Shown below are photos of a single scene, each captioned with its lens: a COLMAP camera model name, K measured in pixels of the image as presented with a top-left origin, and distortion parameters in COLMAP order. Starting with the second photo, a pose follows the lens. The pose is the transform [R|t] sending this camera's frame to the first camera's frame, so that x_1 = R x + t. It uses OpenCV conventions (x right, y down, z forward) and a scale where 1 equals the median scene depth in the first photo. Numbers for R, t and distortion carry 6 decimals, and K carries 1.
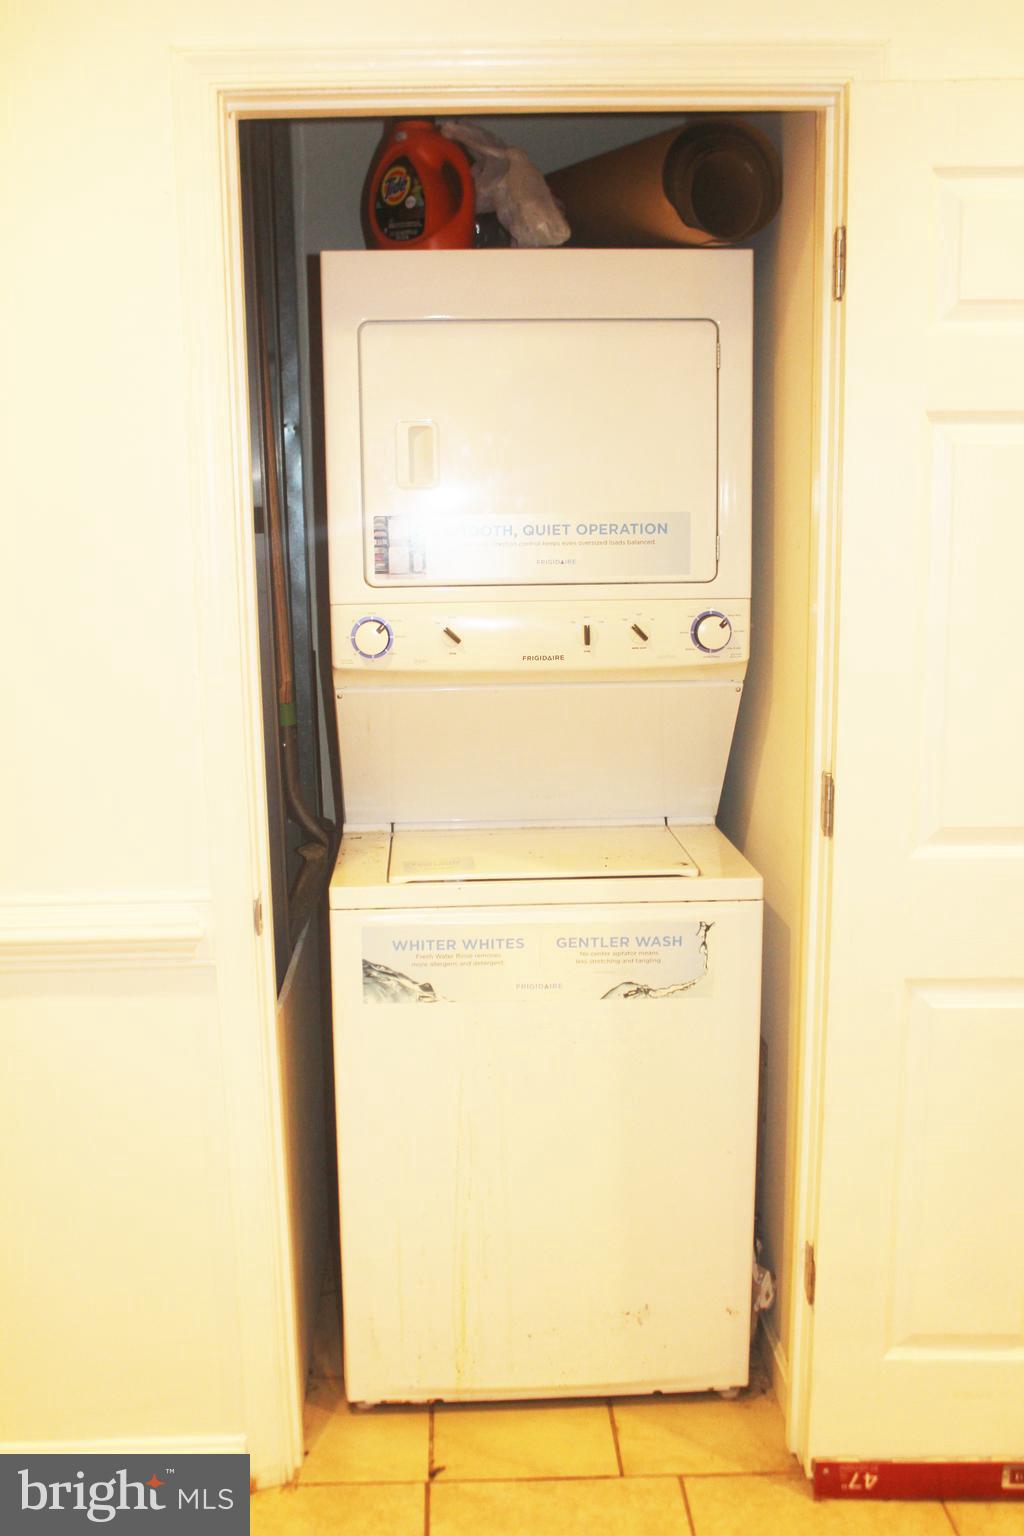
lens RADIAL K [[1568.6, 0, 512.0], [0, 1568.6, 768.0], [0, 0, 1]] dist [-0.111661, 0.102020]
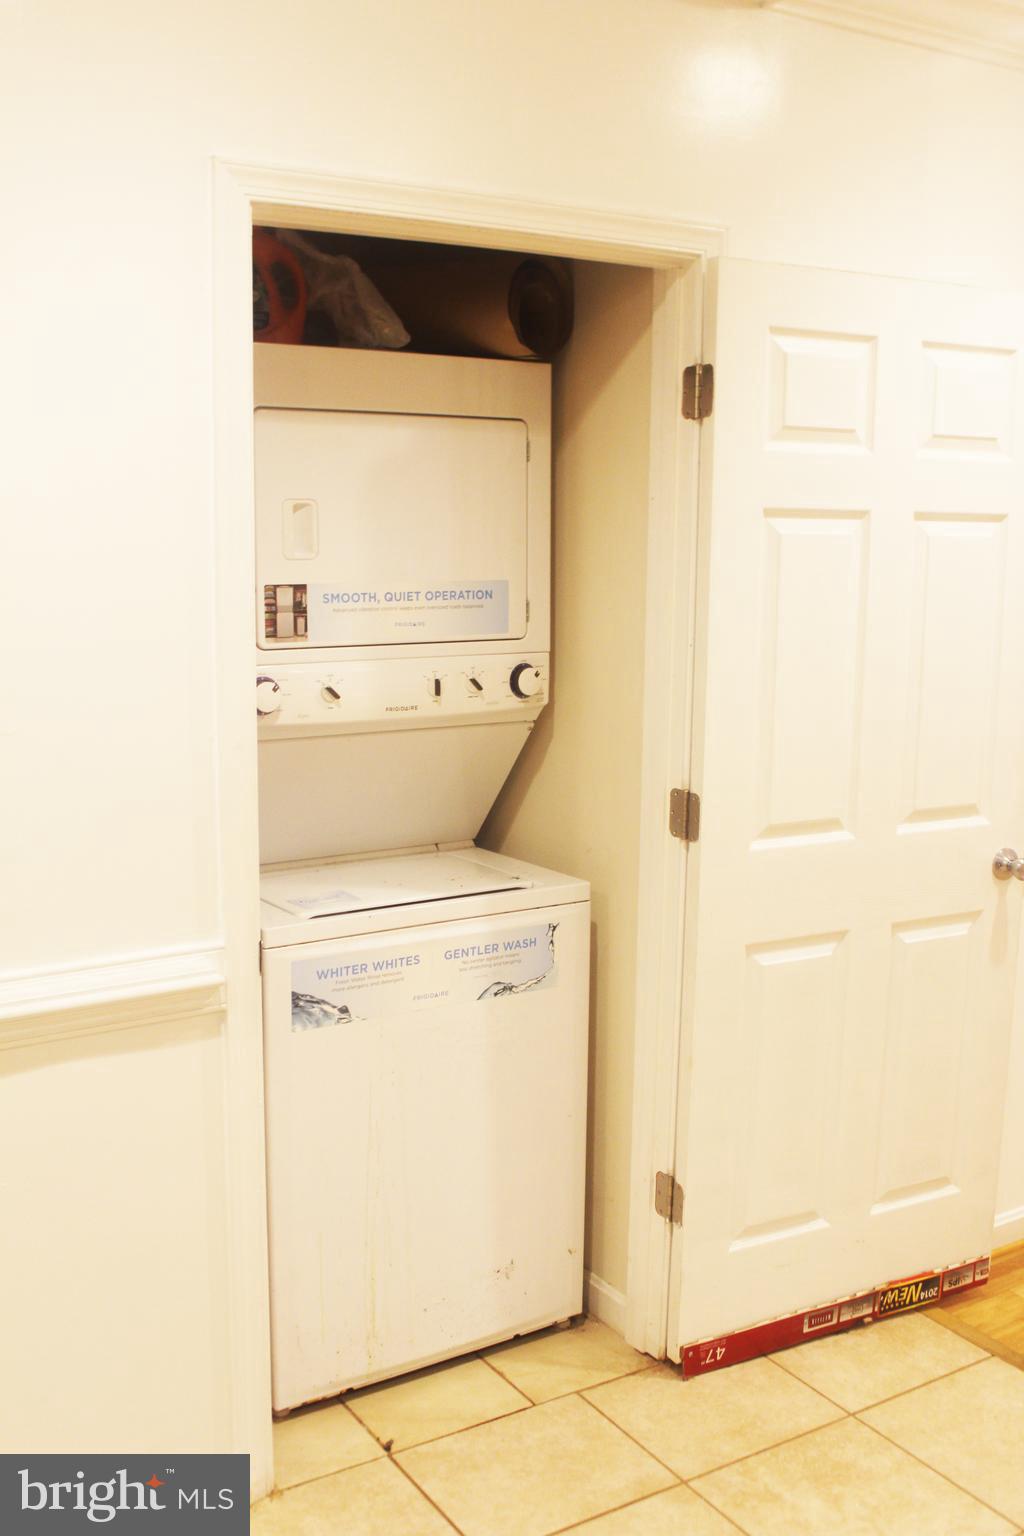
lens RADIAL K [[1568.6, 0, 512.0], [0, 1568.6, 768.0], [0, 0, 1]] dist [-0.111661, 0.102020]
pose [[0.860559, -0.059466, 0.505867, -0.500011], [0.072401, 0.997358, -0.005923, -0.015077], [-0.504179, 0.041722, 0.862591, -0.019924]]
